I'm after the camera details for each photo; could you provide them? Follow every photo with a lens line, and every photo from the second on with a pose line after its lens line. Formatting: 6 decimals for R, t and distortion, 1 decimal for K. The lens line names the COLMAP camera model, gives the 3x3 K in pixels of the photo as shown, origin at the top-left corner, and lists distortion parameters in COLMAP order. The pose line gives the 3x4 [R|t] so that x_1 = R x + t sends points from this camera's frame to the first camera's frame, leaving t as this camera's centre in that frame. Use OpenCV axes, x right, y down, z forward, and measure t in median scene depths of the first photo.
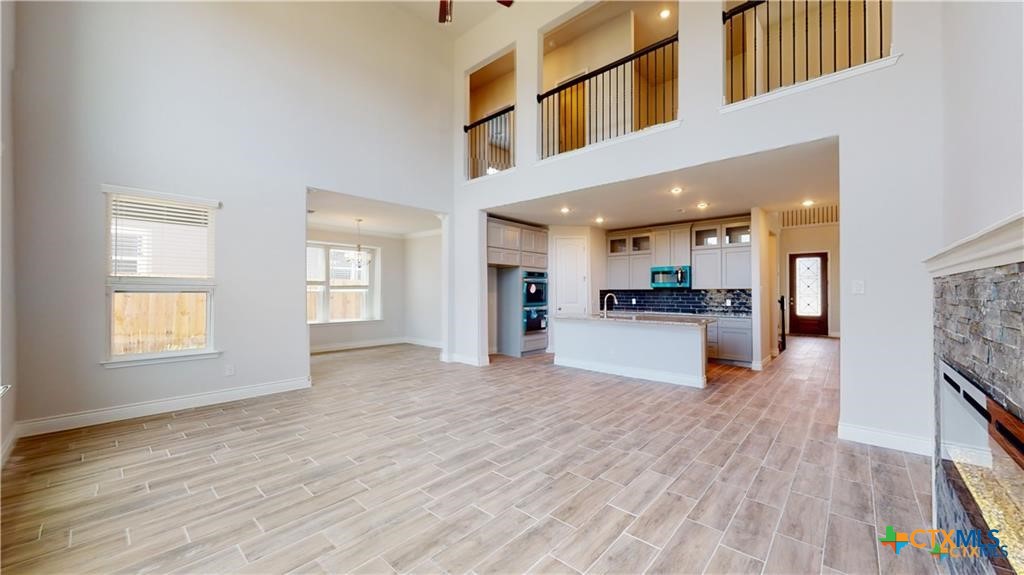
lens RADIAL K [[378.0, 0, 512.6], [0, 378.0, 290.4], [0, 0, 1]] dist [0.006429, 0.000160]
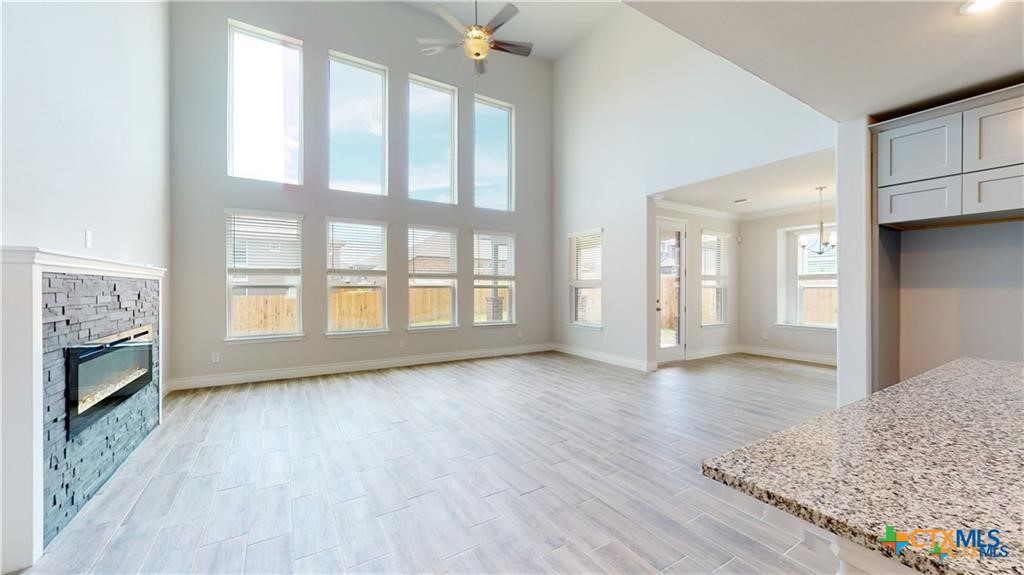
lens RADIAL K [[378.0, 0, 512.6], [0, 378.0, 289.7], [0, 0, 1]] dist [0.006429, 0.000160]
pose [[-0.280653, 0.004992, -0.959796, 0.745720], [0.006929, 0.999971, 0.003175, 0.005302], [0.959784, -0.005759, -0.280680, 1.045104]]
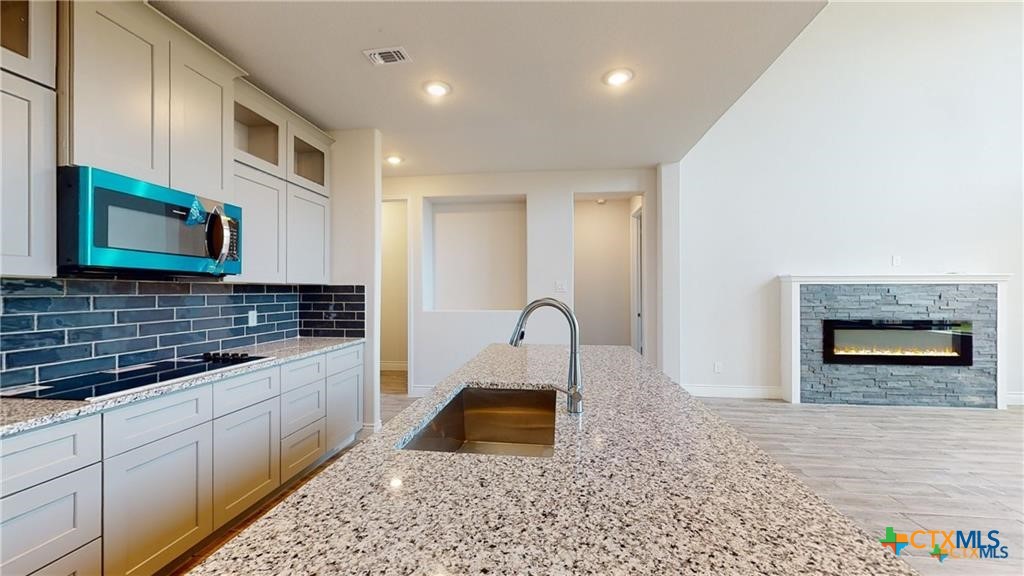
lens RADIAL K [[378.0, 0, 516.2], [0, 378.0, 289.6], [0, 0, 1]] dist [0.006429, 0.000160]
pose [[-0.587333, 0.004364, 0.809334, 0.136652], [-0.004216, 0.999955, -0.008451, 0.008725], [-0.809335, -0.008376, -0.587288, 1.595505]]
